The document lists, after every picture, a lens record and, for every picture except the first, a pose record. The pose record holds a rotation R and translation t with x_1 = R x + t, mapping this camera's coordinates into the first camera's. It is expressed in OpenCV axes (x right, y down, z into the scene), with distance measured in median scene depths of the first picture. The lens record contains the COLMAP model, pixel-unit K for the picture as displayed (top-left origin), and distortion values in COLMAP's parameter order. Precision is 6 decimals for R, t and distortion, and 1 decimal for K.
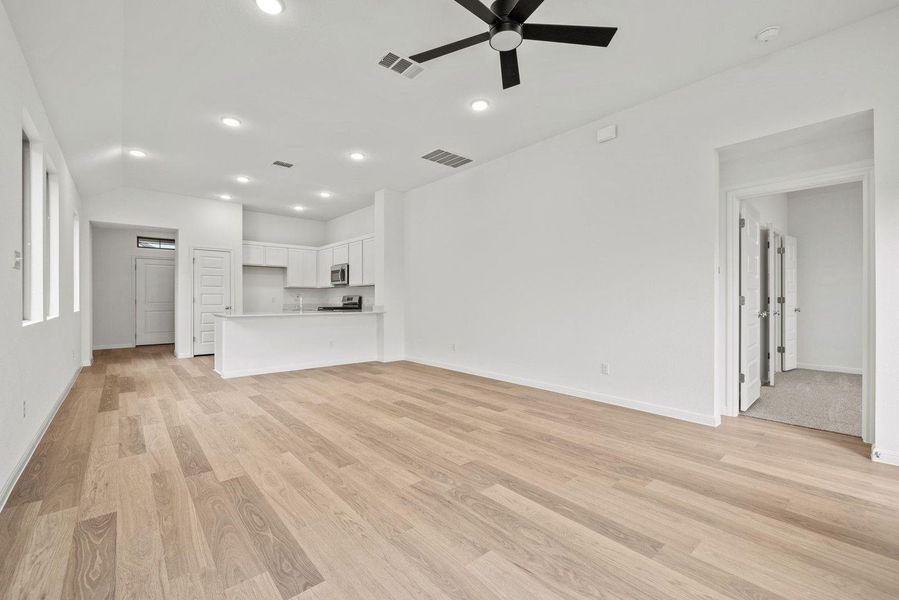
lens RADIAL K [[375.8, 0, 449.1], [0, 375.8, 297.3], [0, 0, 1]] dist [-0.000799, -0.000220]
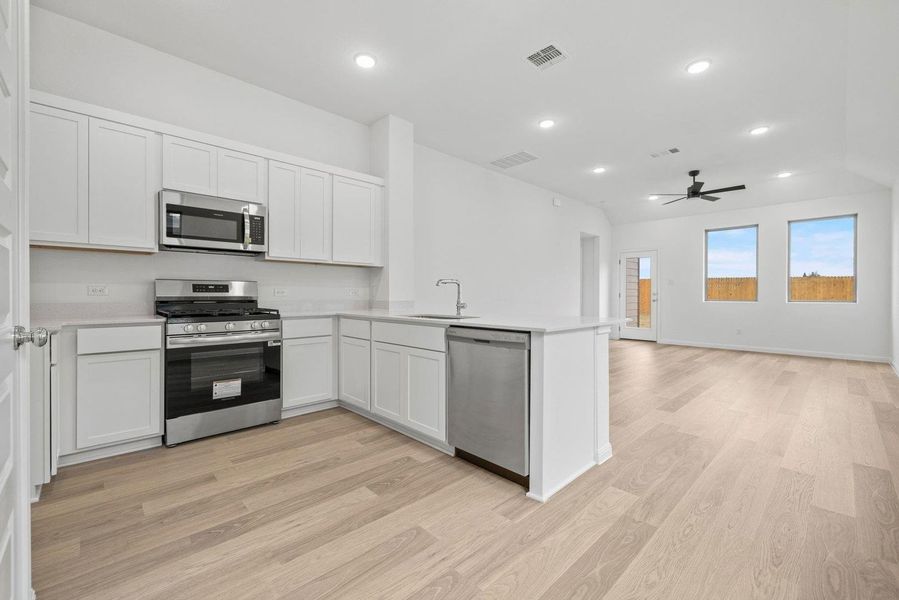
lens RADIAL K [[375.8, 0, 449.1], [0, 375.8, 297.3], [0, 0, 1]] dist [-0.000799, -0.000220]
pose [[-0.044893, -0.005027, 0.998979, -0.805081], [-0.006190, 0.999970, 0.004753, 0.012202], [-0.998973, -0.005971, -0.044923, 0.930772]]
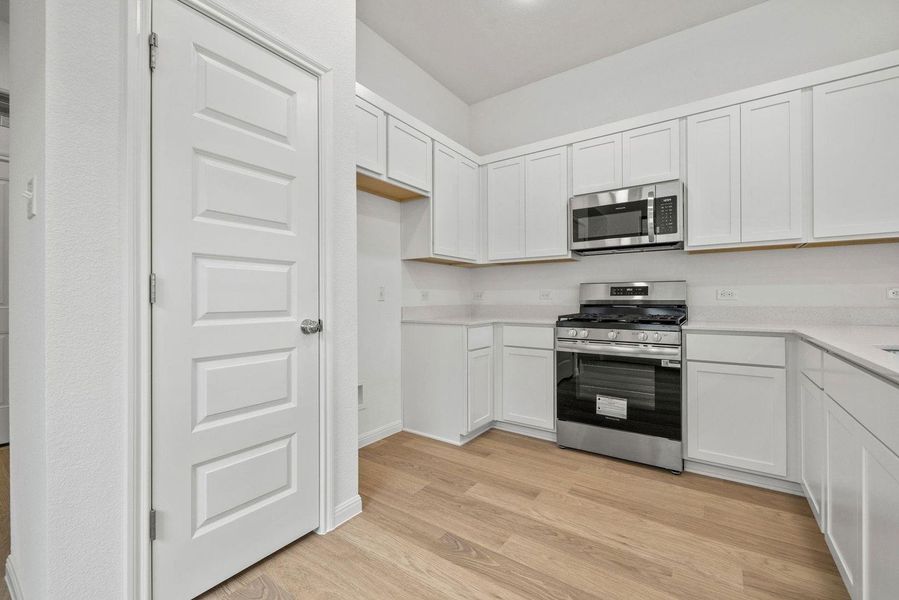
lens RADIAL K [[375.8, 0, 449.1], [0, 375.8, 297.3], [0, 0, 1]] dist [-0.000799, -0.000220]
pose [[0.972152, -0.001507, 0.234344, -0.616143], [0.001674, 0.999998, -0.000511, 0.011869], [-0.234343, 0.000889, 0.972154, 0.843204]]
